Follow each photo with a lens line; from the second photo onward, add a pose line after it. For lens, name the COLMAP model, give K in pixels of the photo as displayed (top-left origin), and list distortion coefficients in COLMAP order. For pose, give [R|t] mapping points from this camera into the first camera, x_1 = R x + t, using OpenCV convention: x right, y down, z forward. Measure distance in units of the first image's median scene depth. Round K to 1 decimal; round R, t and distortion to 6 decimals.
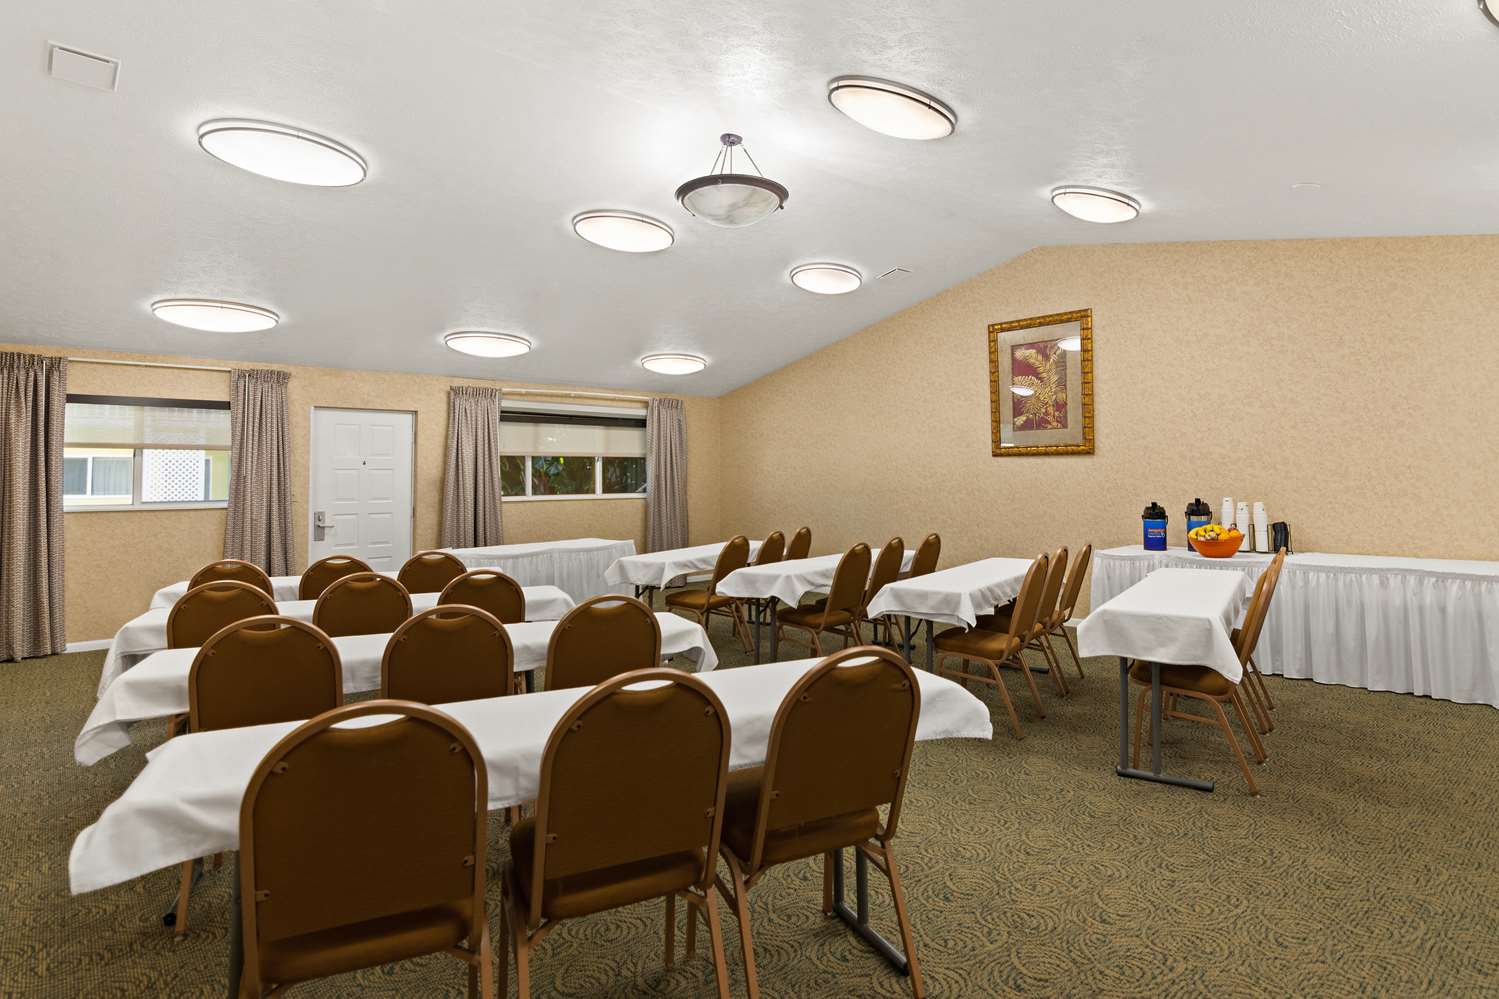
lens RADIAL K [[769.8, 0, 749.5], [0, 769.8, 499.5], [0, 0, 1]] dist [0.001452, 0.000396]
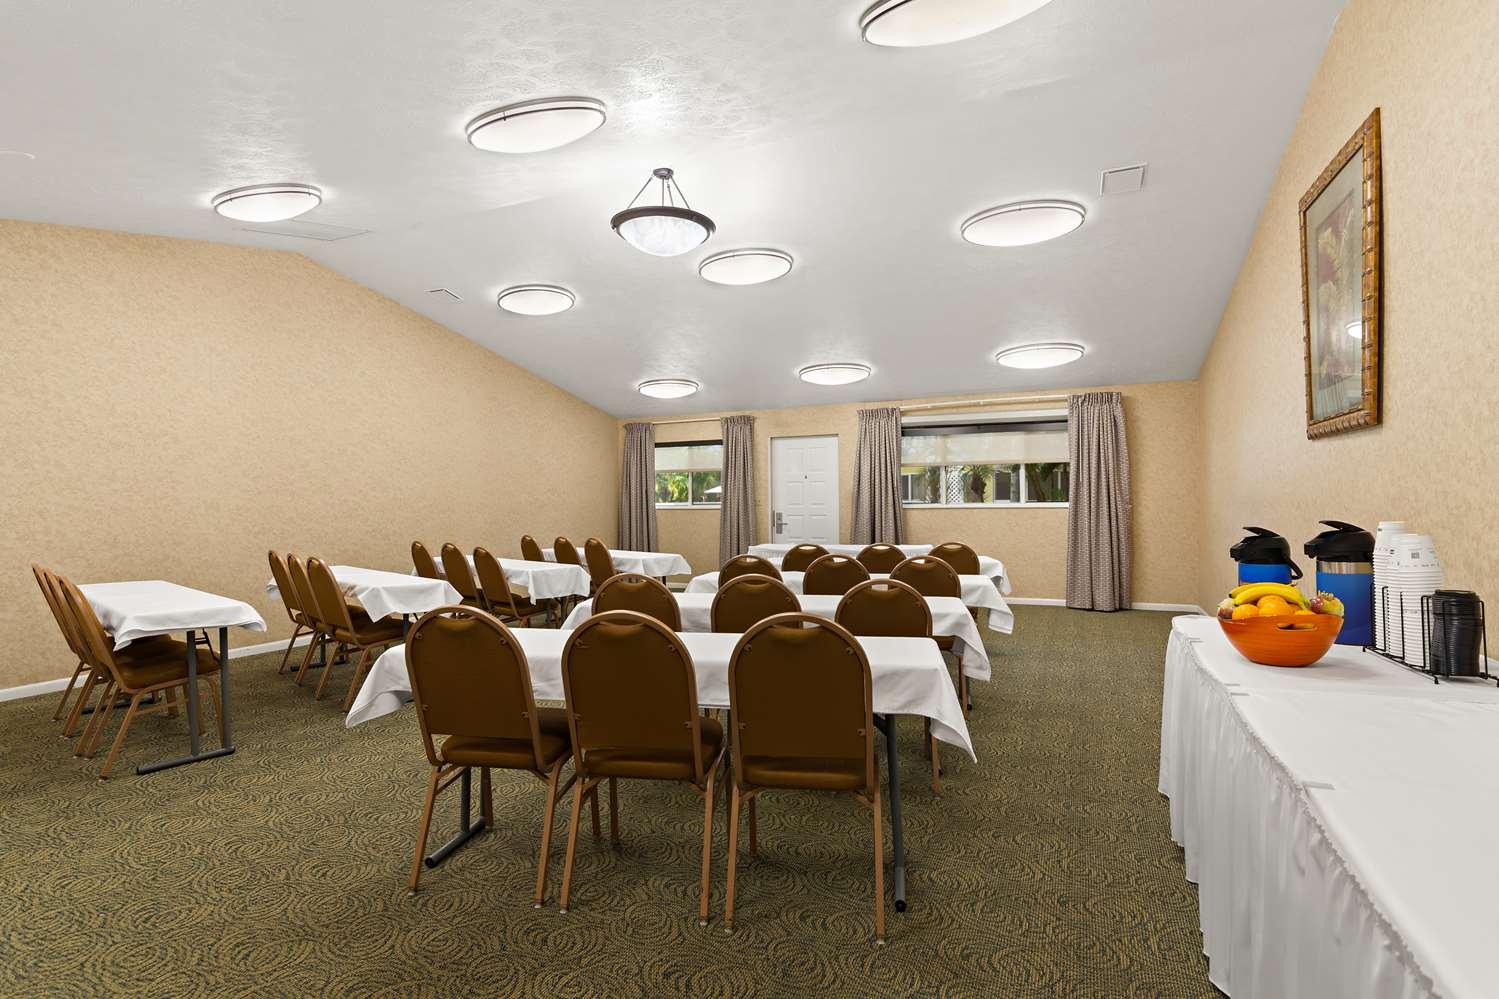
lens RADIAL K [[714.6, 0, 749.5], [0, 714.6, 499.5], [0, 0, 1]] dist [0.017160, -0.000054]
pose [[0.419300, 0.006933, -0.907821, 0.616678], [-0.018433, 0.999830, -0.000878, -0.005291], [0.907660, 0.017102, 0.419357, 0.425137]]
